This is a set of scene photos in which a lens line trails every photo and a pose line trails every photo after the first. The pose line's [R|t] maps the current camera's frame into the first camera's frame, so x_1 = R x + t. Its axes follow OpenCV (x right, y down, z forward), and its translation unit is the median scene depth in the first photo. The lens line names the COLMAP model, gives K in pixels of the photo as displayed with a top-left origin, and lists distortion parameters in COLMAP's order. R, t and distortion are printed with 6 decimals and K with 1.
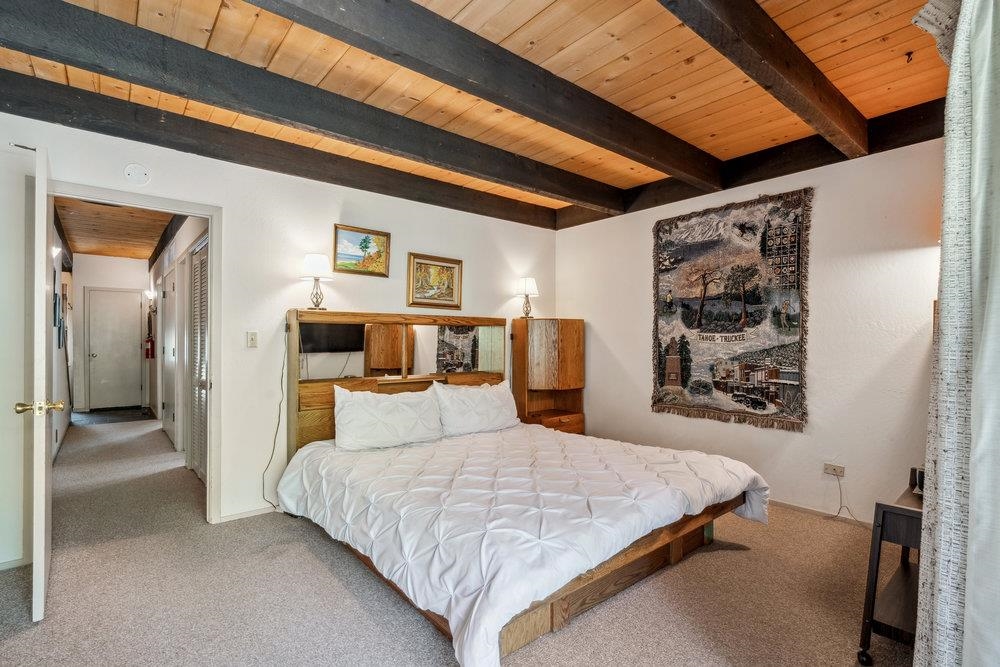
lens RADIAL K [[478.6, 0, 500.6], [0, 478.6, 340.0], [0, 0, 1]] dist [0.000316, 0.000027]
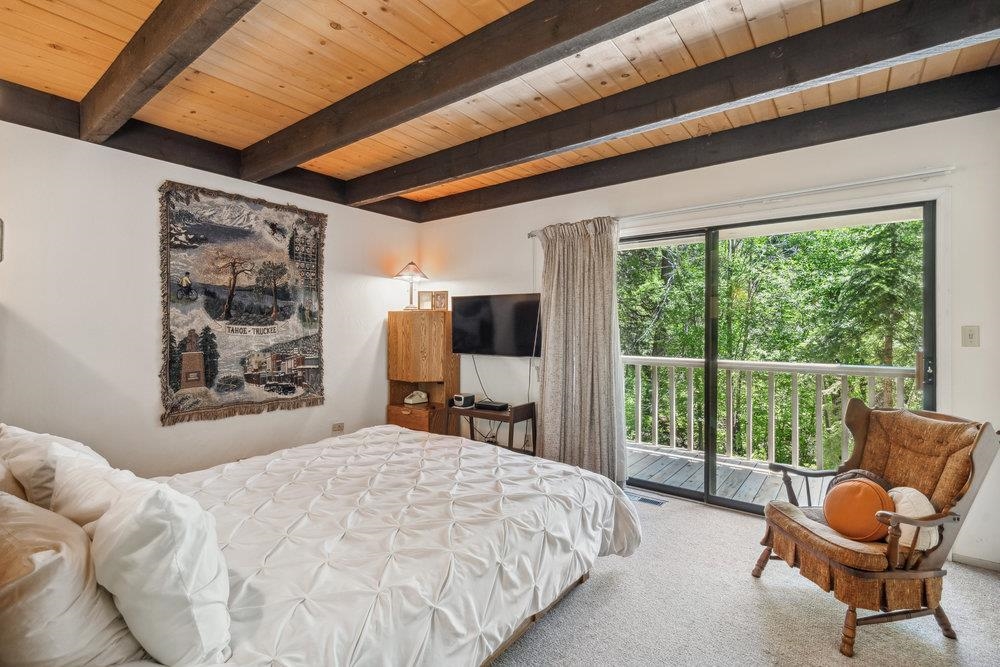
lens RADIAL K [[459.6, 0, 500.2], [0, 459.6, 330.9], [0, 0, 1]] dist [0.001281, 0.000095]
pose [[-0.223222, 0.000655, 0.974767, -0.582354], [0.003287, 0.999995, 0.000081, -0.001721], [-0.974762, 0.003222, -0.223223, 0.707963]]
